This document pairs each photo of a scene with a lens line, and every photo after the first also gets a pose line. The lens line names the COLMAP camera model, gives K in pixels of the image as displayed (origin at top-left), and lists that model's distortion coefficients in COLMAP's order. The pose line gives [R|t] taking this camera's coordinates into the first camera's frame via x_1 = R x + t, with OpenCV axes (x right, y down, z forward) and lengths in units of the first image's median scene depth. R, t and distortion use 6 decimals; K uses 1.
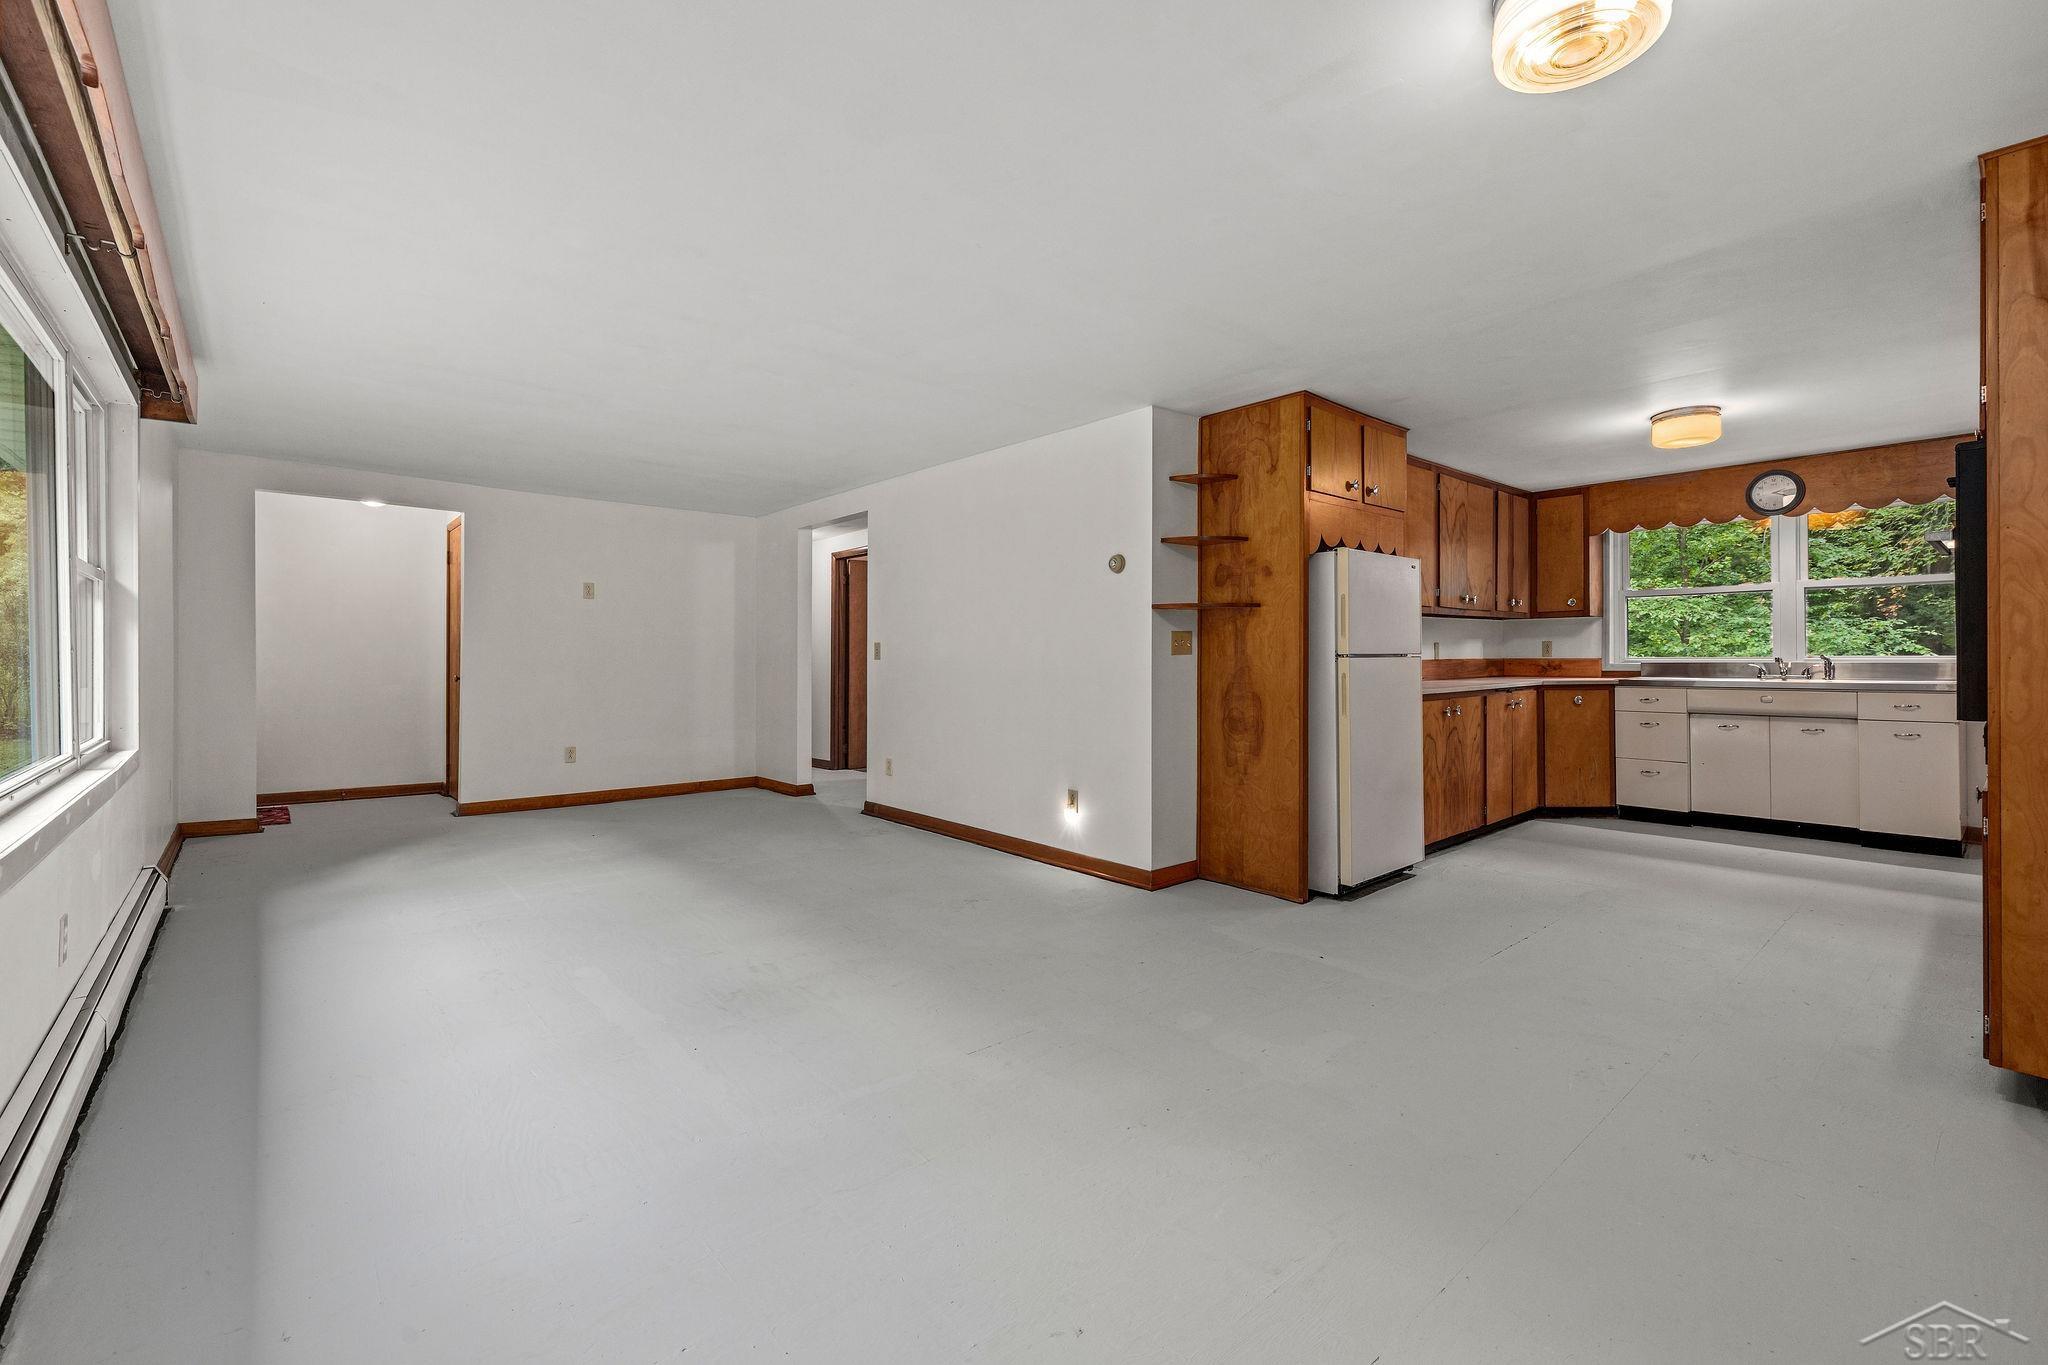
lens RADIAL K [[876.5, 0, 1024.2], [0, 876.5, 654.8], [0, 0, 1]] dist [0.007073, -0.000711]
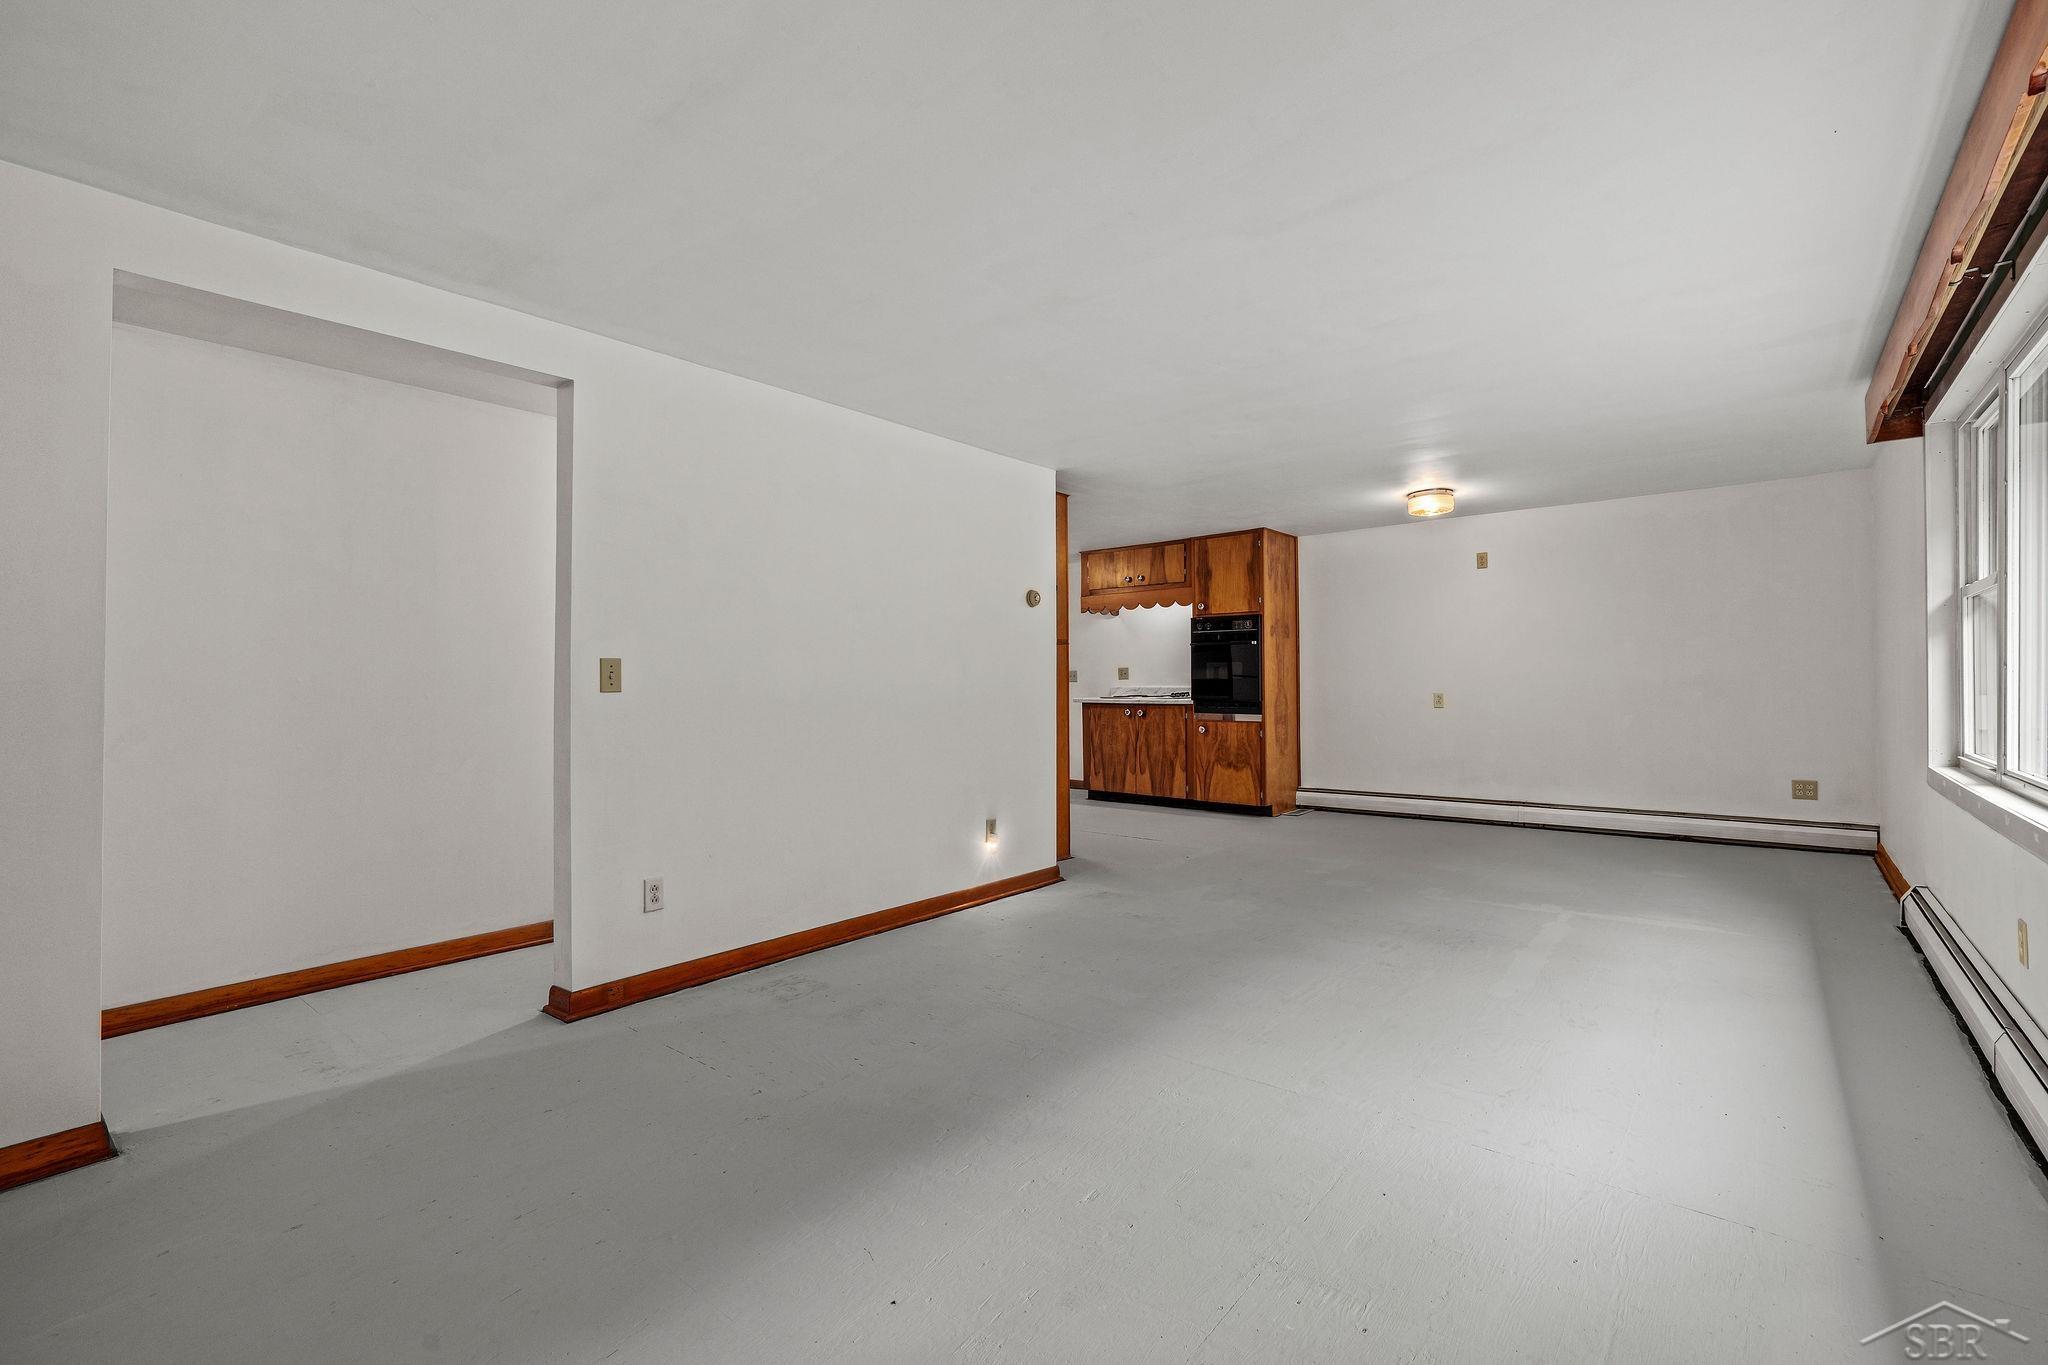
lens RADIAL K [[876.5, 0, 1022.9], [0, 876.5, 679.1], [0, 0, 1]] dist [0.007073, -0.000711]
pose [[-0.146658, 0.006835, 0.989164, -0.746540], [0.008726, 0.999946, -0.005616, 0.001573], [-0.989149, 0.007807, -0.146710, 0.899348]]
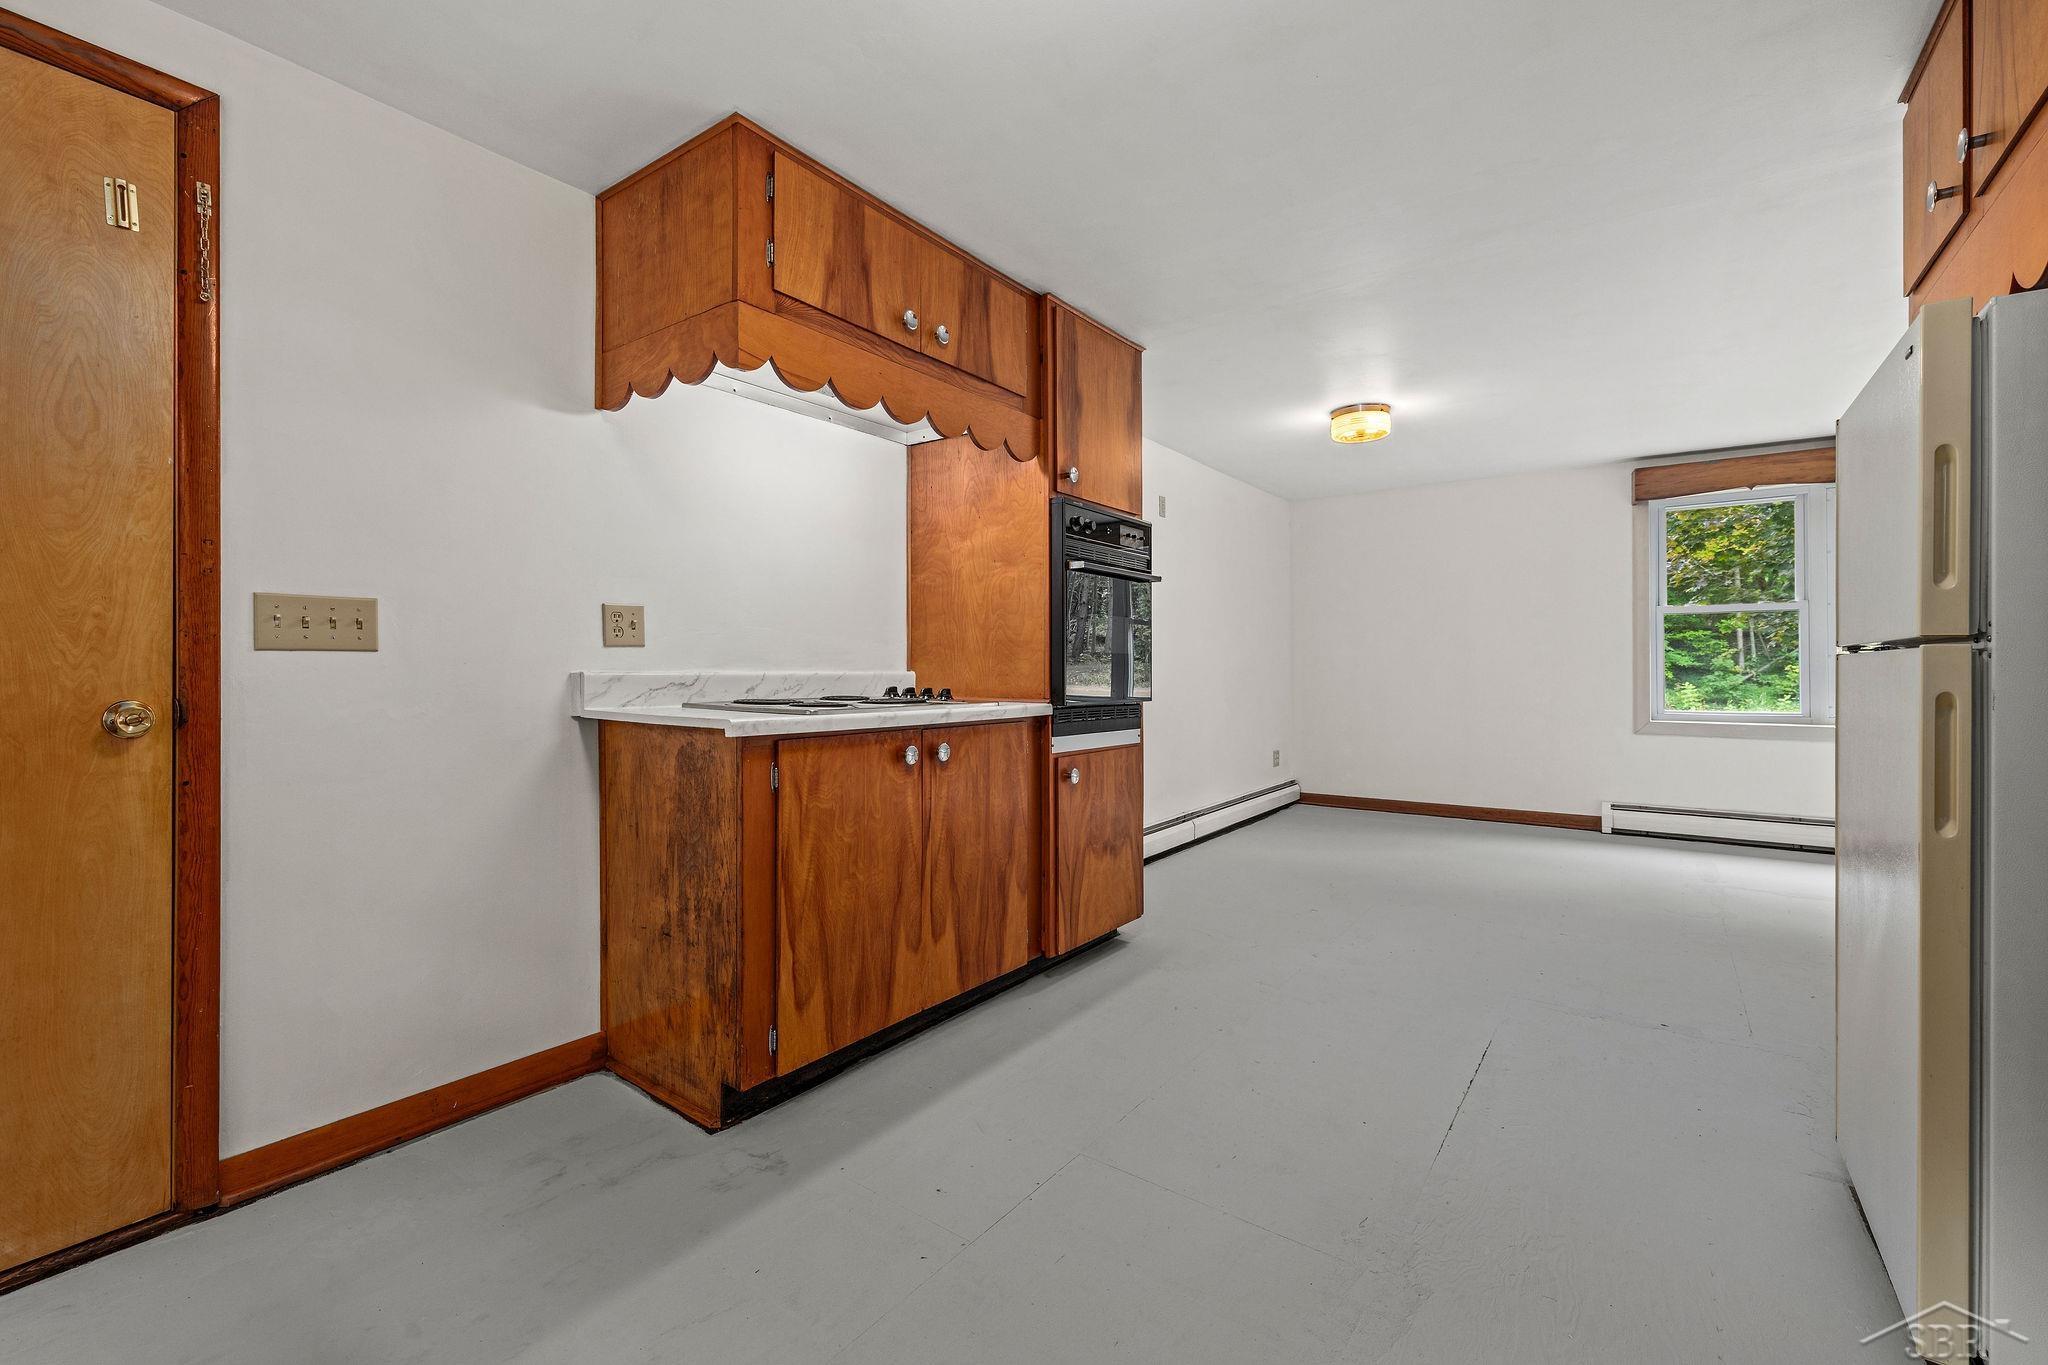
lens RADIAL K [[876.5, 0, 1017.5], [0, 876.5, 666.6], [0, 0, 1]] dist [0.007073, -0.000711]
pose [[-0.976046, 0.002518, -0.217549, 0.633653], [0.003368, 0.999988, -0.003537, 0.006679], [0.217537, -0.004185, -0.976043, 0.957457]]
